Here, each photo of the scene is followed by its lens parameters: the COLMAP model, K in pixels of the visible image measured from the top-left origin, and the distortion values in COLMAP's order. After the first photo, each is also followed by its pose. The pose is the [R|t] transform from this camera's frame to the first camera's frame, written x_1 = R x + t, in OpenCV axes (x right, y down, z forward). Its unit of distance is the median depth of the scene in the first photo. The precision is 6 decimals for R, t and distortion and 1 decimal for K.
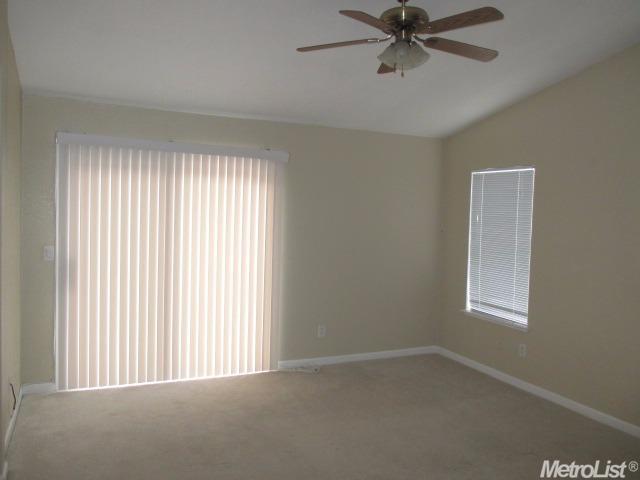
lens RADIAL K [[540.0, 0, 320.0], [0, 540.0, 240.0], [0, 0, 1]] dist [0.004159, 0.000687]
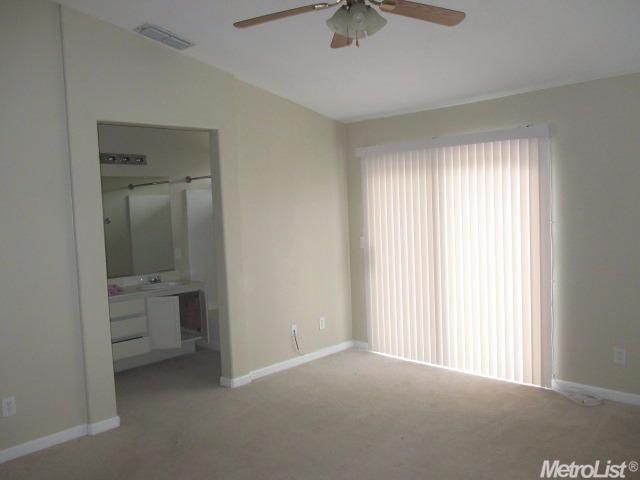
lens RADIAL K [[540.0, 0, 320.0], [0, 540.0, 240.0], [0, 0, 1]] dist [0.004159, 0.000687]
pose [[0.368954, 0.014483, -0.929335, 0.605480], [0.002814, 0.999857, 0.016699, -0.002664], [0.929443, -0.008777, 0.368860, 0.396992]]
